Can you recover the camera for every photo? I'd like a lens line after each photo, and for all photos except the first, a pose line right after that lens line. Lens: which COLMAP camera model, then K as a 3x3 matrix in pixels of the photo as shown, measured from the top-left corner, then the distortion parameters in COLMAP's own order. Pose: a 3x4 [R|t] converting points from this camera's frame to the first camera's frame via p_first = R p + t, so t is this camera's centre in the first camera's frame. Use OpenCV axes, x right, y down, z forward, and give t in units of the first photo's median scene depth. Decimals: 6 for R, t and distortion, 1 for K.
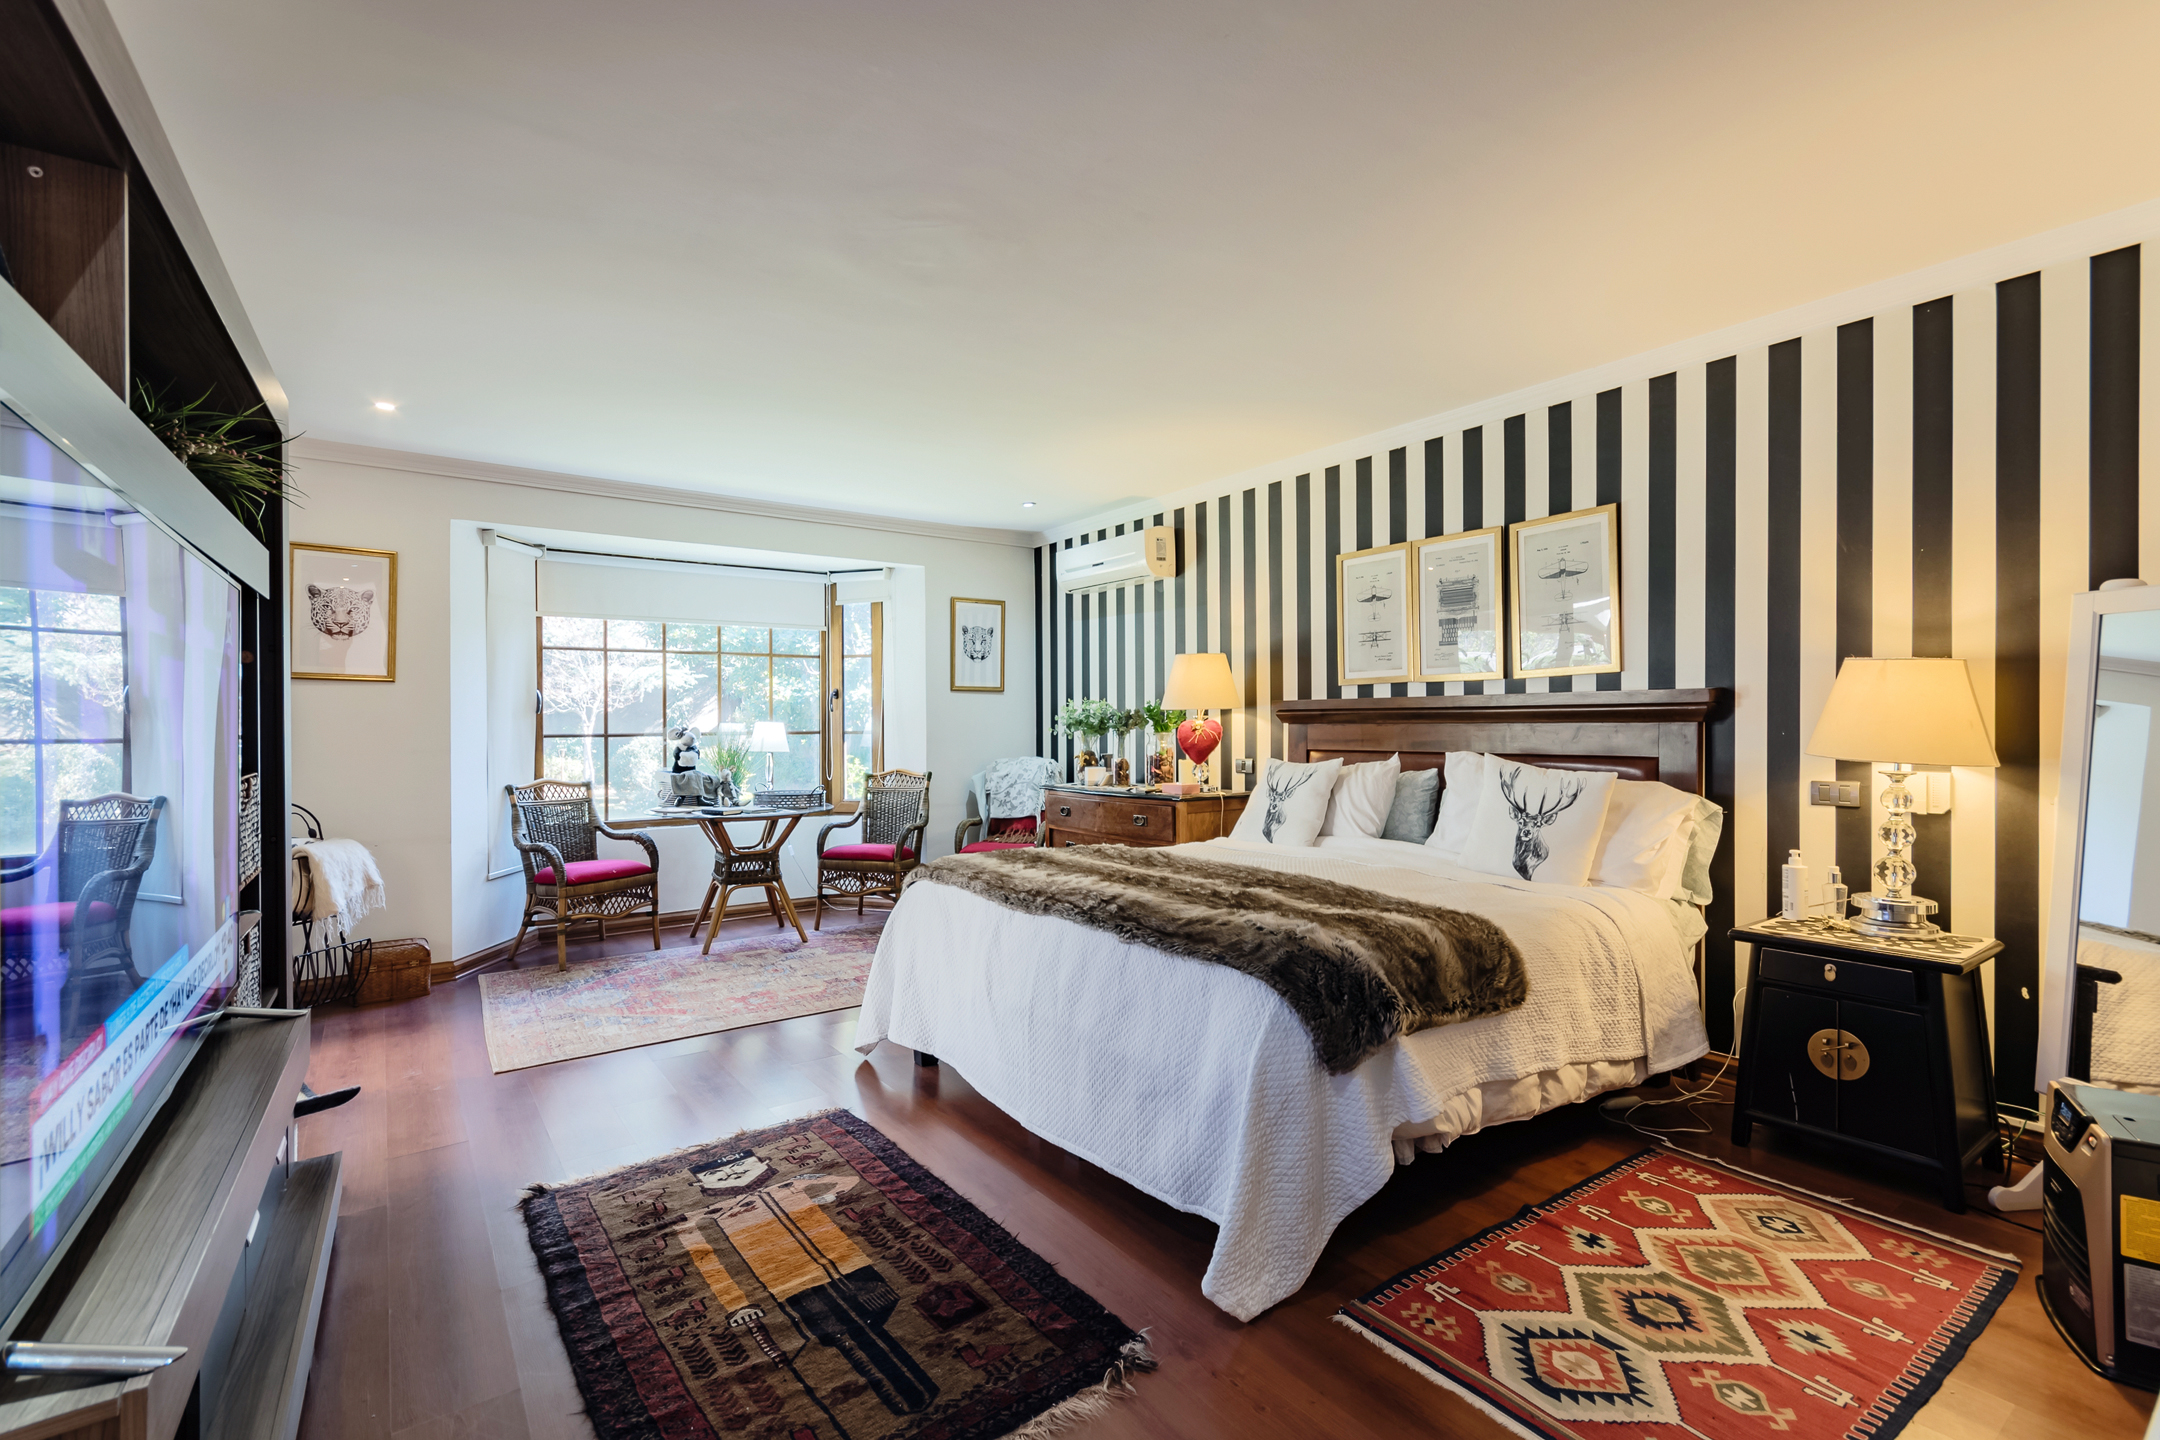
lens RADIAL K [[963.7, 0, 1072.0], [0, 963.7, 720.9], [0, 0, 1]] dist [0.001585, 0.000064]
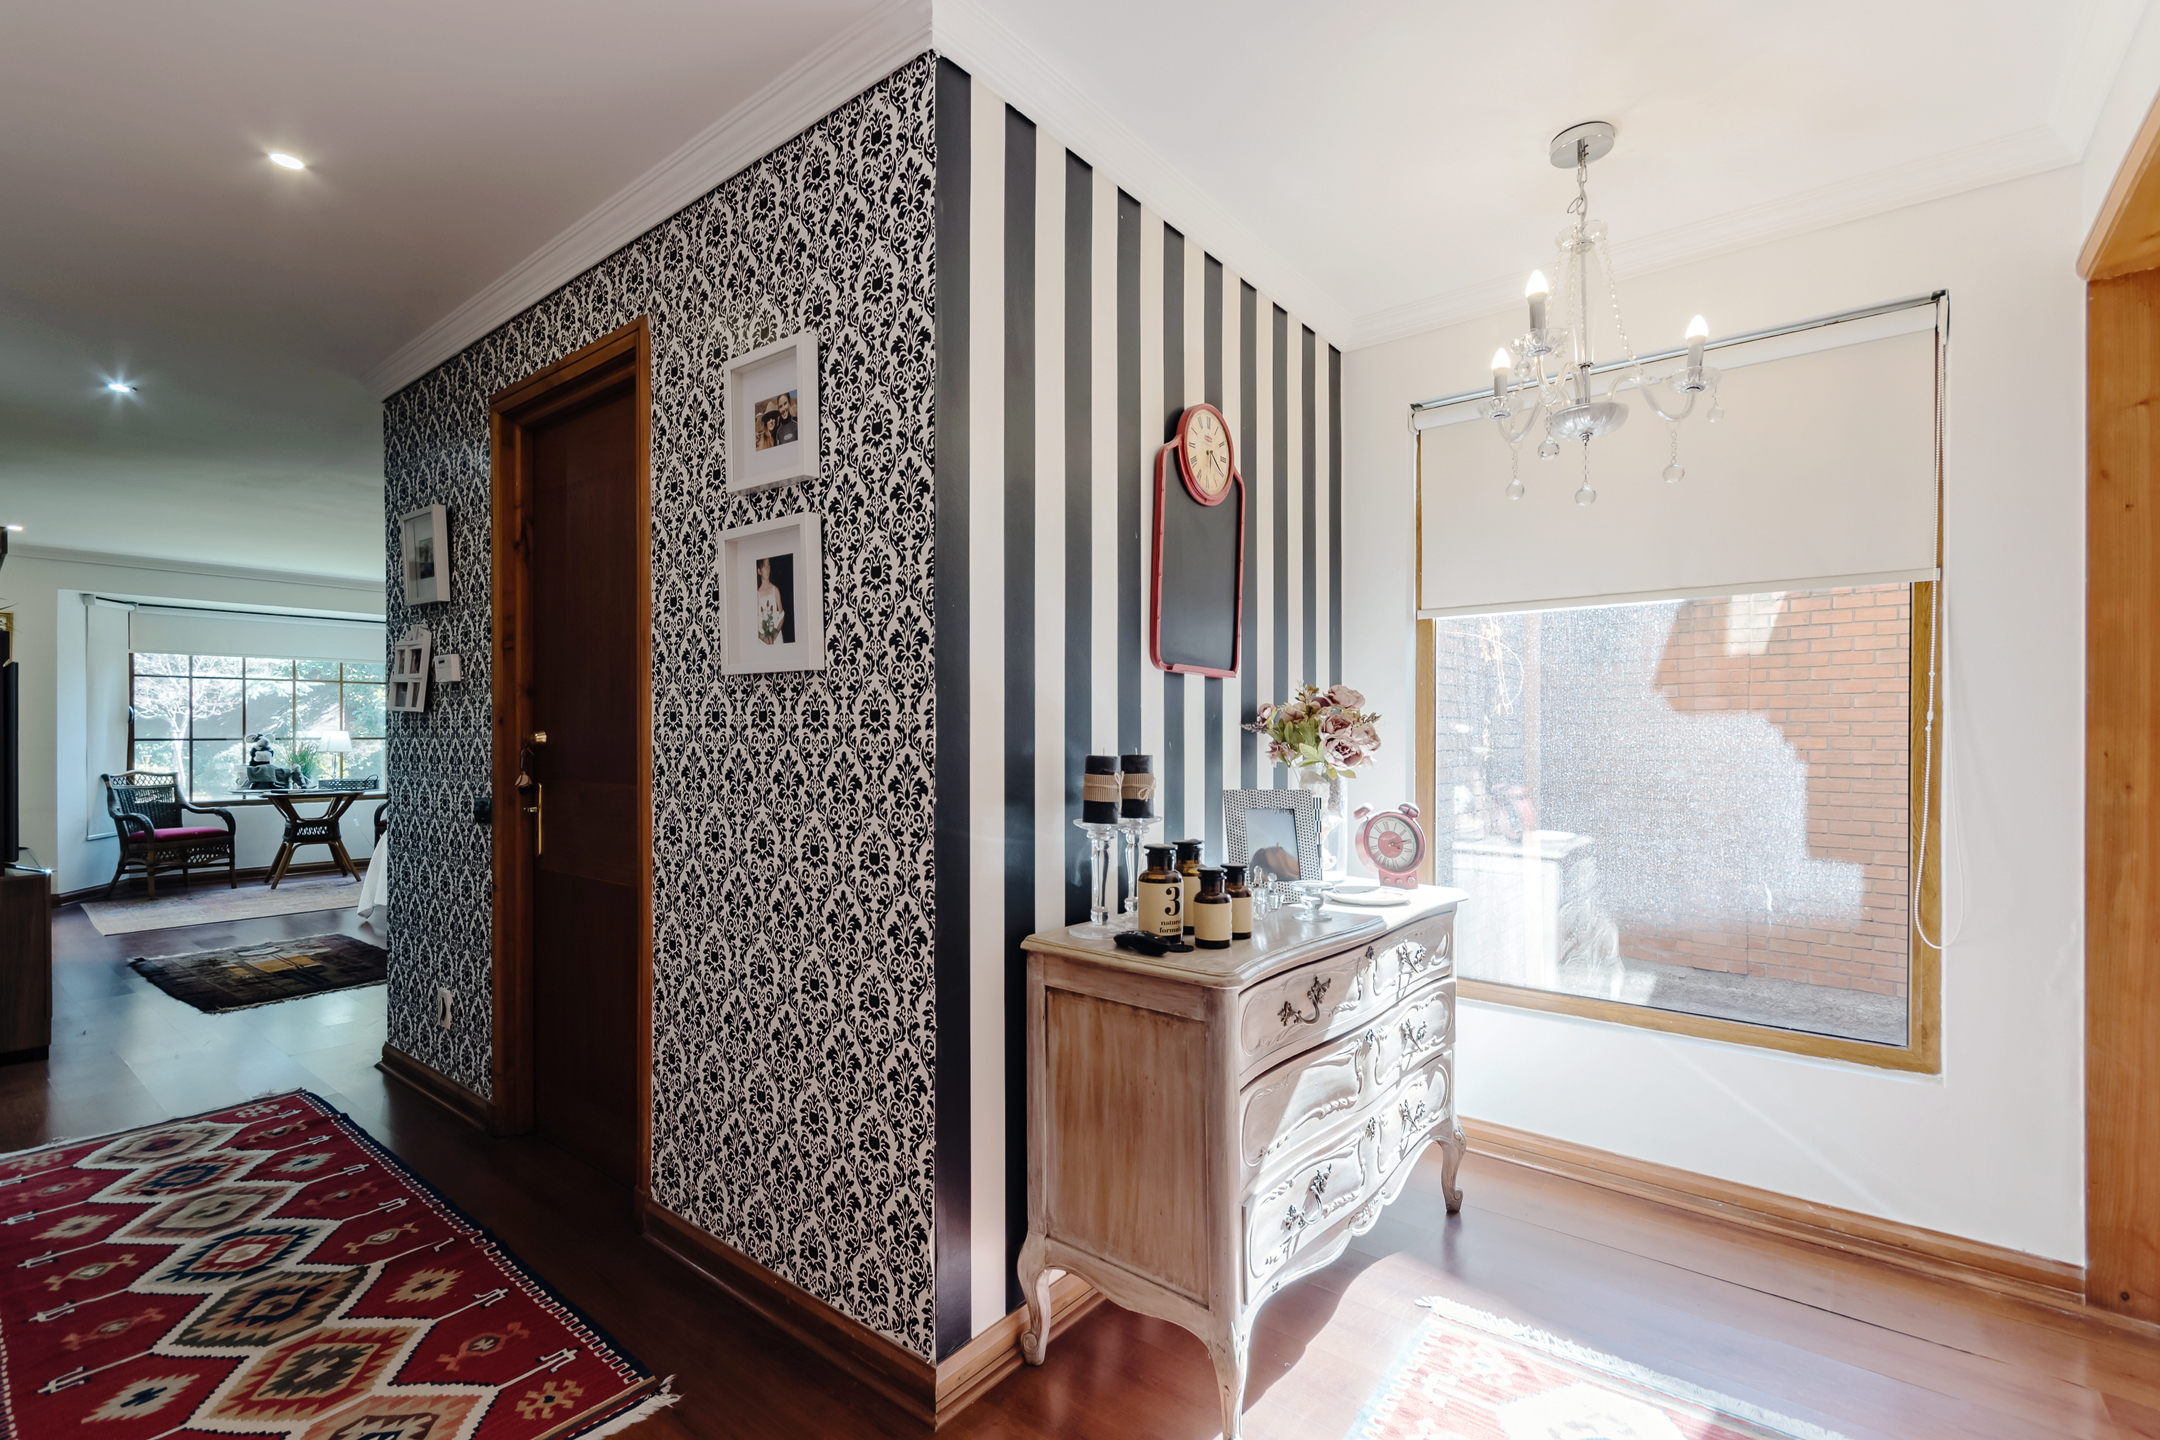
lens RADIAL K [[963.7, 0, 1091.2], [0, 963.7, 728.8], [0, 0, 1]] dist [0.001585, 0.000064]
pose [[0.957916, 0.003039, 0.287032, 0.358736], [-0.002601, 0.999995, -0.001908, -0.000866], [-0.287036, 0.001081, 0.957919, -0.701027]]
